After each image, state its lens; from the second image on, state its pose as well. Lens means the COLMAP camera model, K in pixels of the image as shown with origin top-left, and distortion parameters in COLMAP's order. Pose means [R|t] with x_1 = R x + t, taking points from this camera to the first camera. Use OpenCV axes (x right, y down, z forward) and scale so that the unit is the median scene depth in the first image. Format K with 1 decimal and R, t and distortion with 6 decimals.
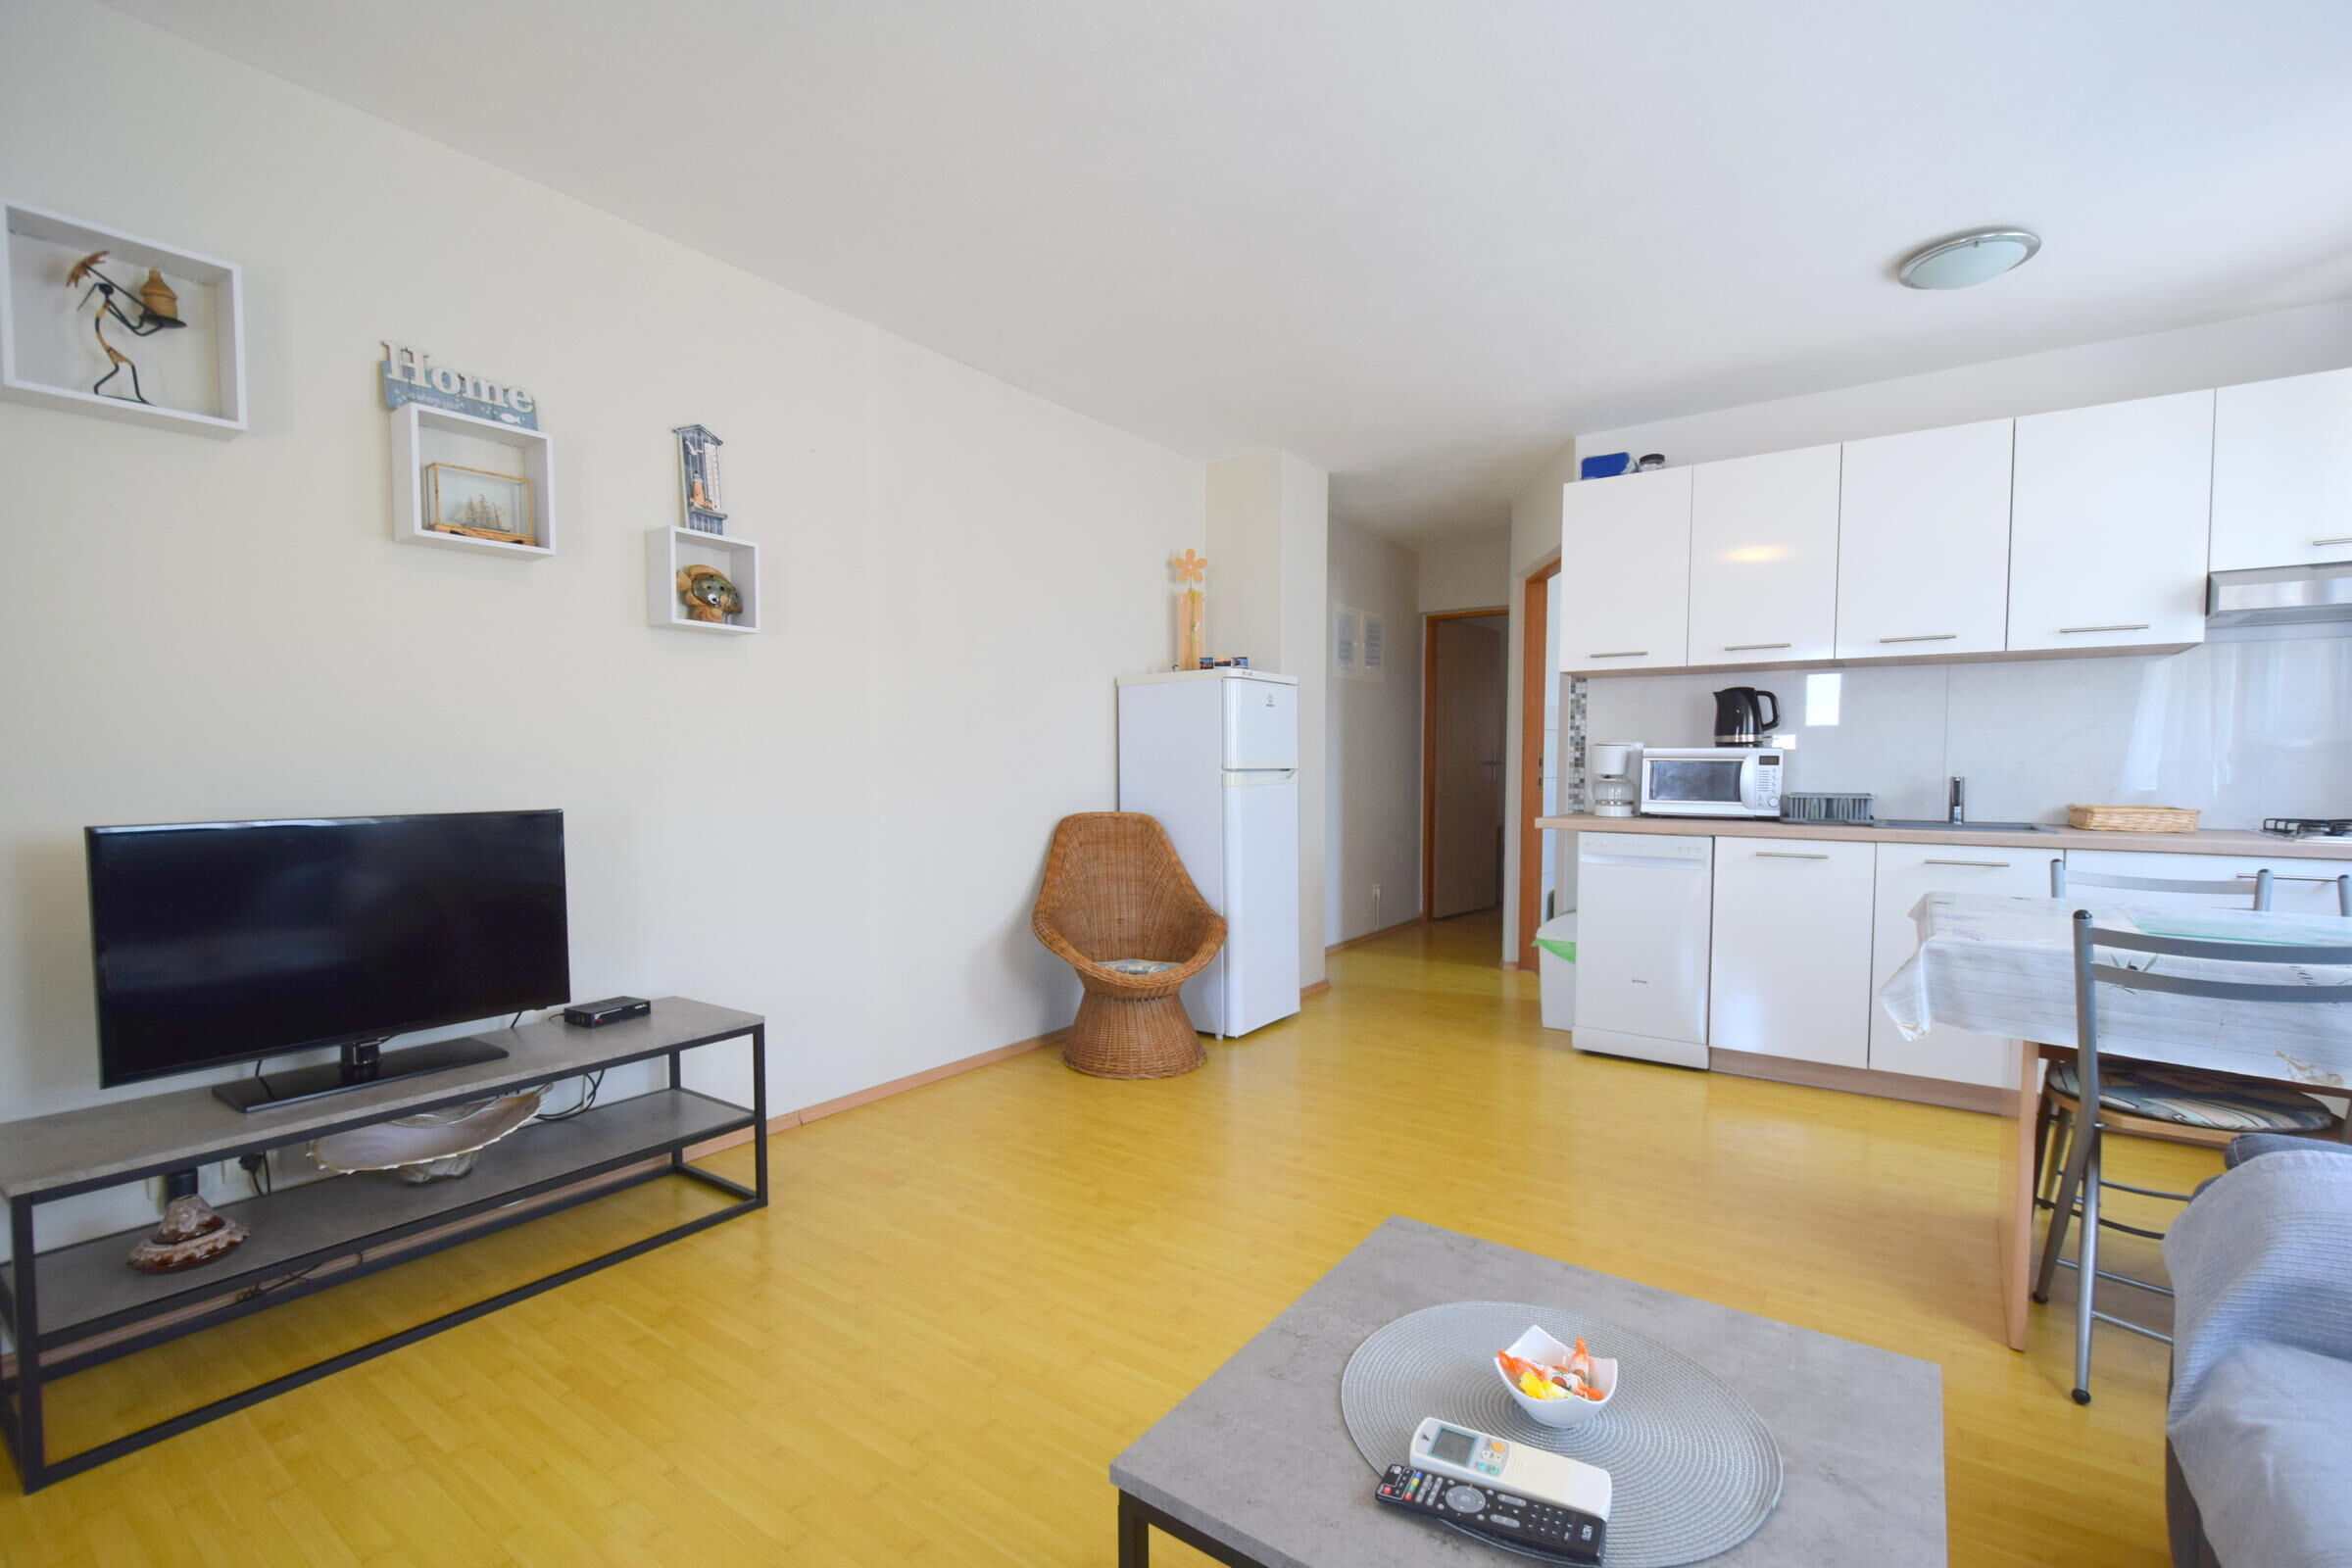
lens RADIAL K [[1013.3, 0, 1180.9], [0, 1013.3, 754.1], [0, 0, 1]] dist [0.000070, 0.000048]
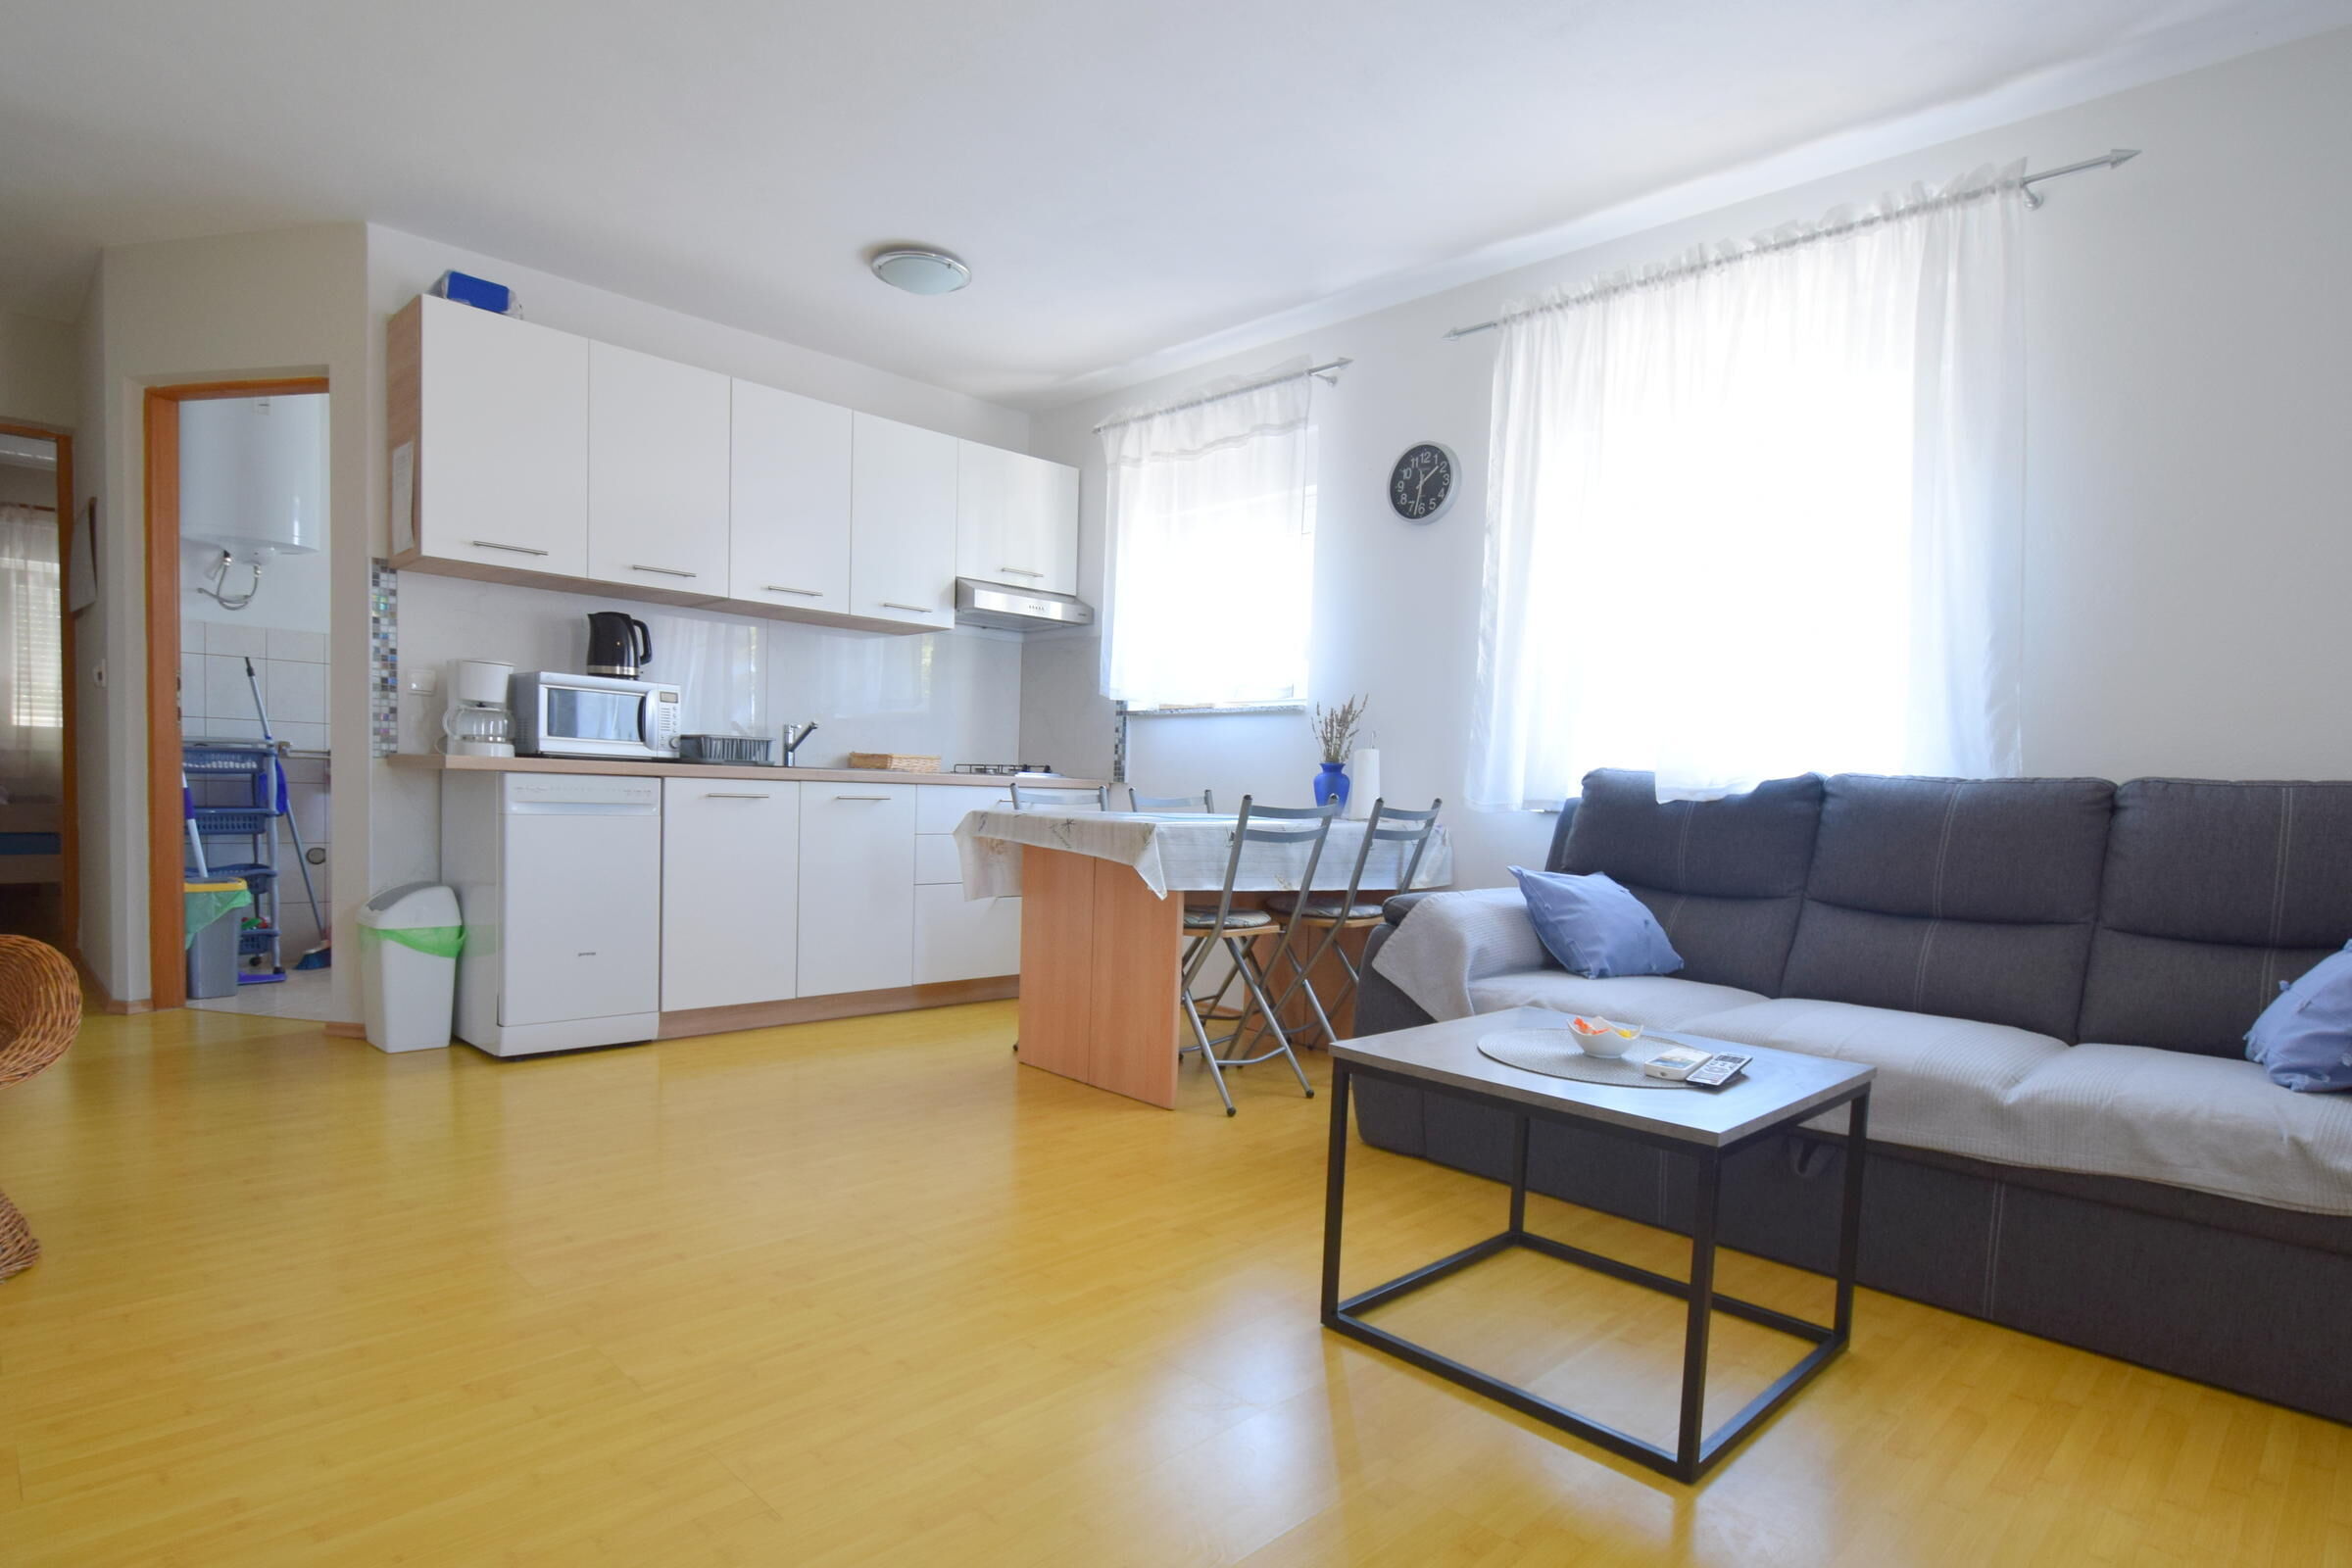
lens RADIAL K [[1248.9, 0, 1176.0], [0, 1248.9, 784.0], [0, 0, 1]] dist [-0.004061, -0.001108]
pose [[0.175712, 0.005344, 0.984427, -0.429424], [-0.042923, 0.999076, 0.002238, 0.059806], [-0.983505, -0.042647, 0.175779, 0.334682]]
